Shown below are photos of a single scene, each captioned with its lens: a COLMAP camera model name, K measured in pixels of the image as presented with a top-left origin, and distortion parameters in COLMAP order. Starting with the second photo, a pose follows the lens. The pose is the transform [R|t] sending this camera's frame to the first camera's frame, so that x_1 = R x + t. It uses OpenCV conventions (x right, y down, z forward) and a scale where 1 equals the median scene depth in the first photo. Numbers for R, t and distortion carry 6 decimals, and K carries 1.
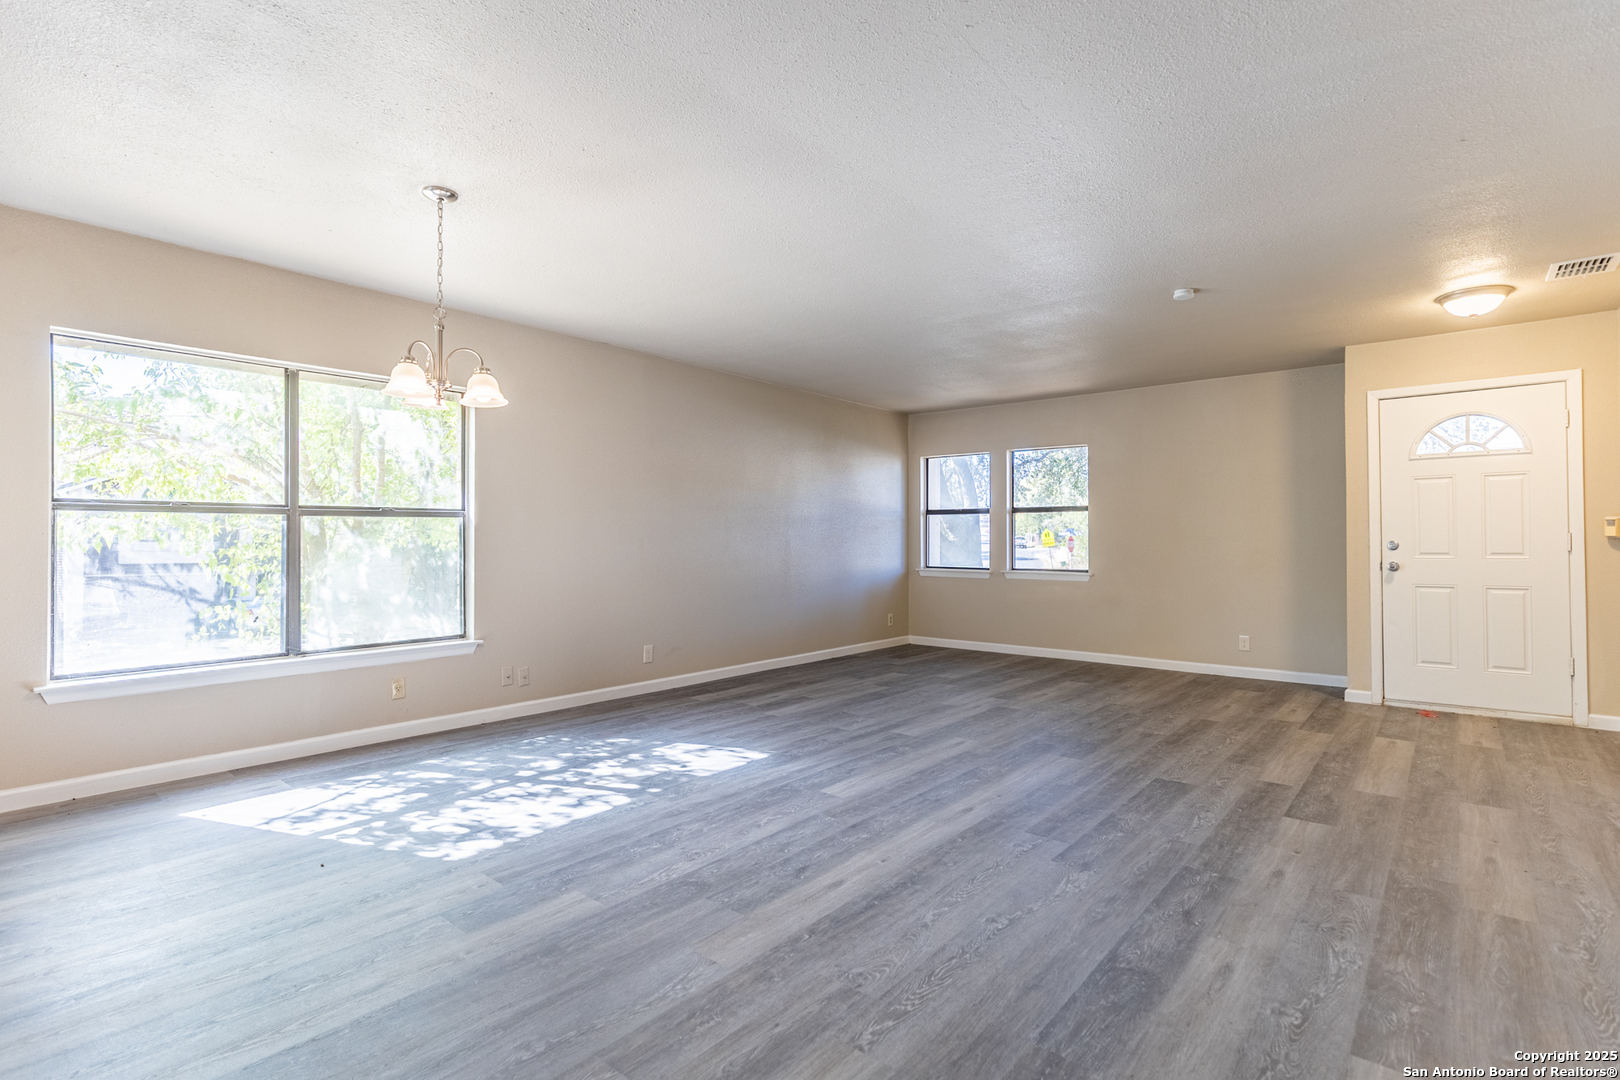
lens RADIAL K [[784.0, 0, 810.0], [0, 784.0, 540.0], [0, 0, 1]] dist [-0.001797, 0.000303]
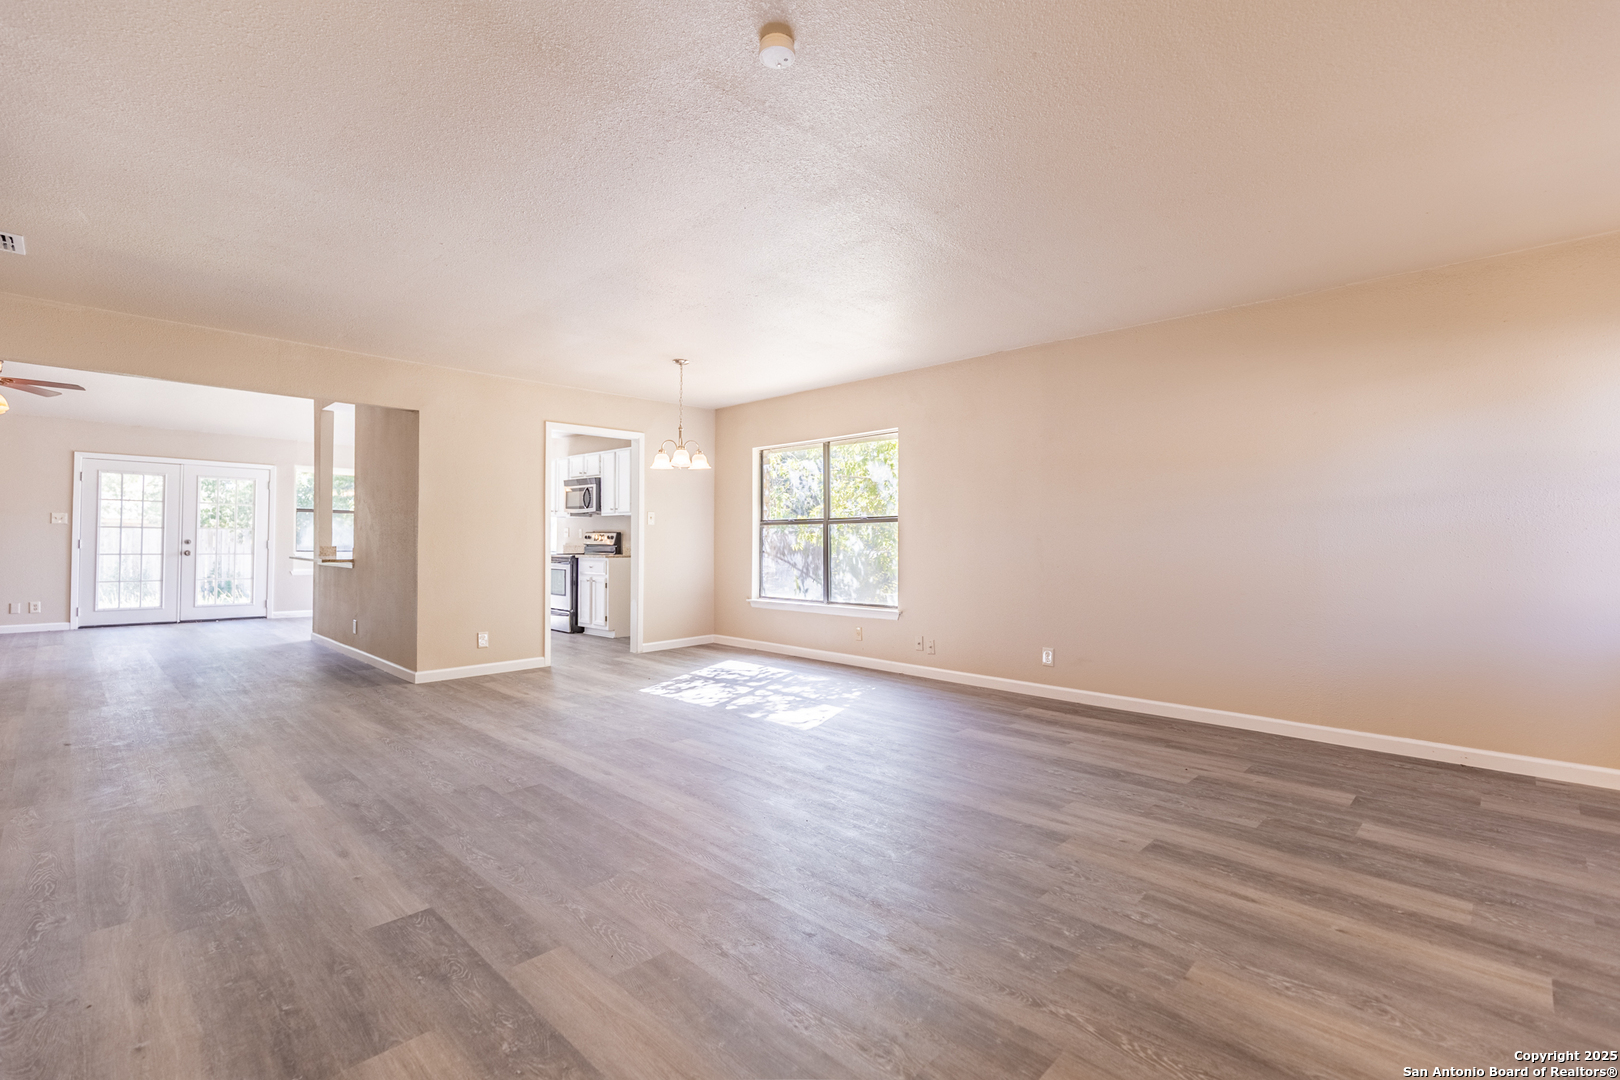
lens RADIAL K [[731.3, 0, 818.1], [0, 731.3, 536.1], [0, 0, 1]] dist [0.011385, -0.001231]
pose [[-0.079130, -0.004370, -0.996855, 1.337133], [0.001683, 0.999988, -0.004517, 0.003327], [0.996863, -0.002035, -0.079122, 1.493231]]
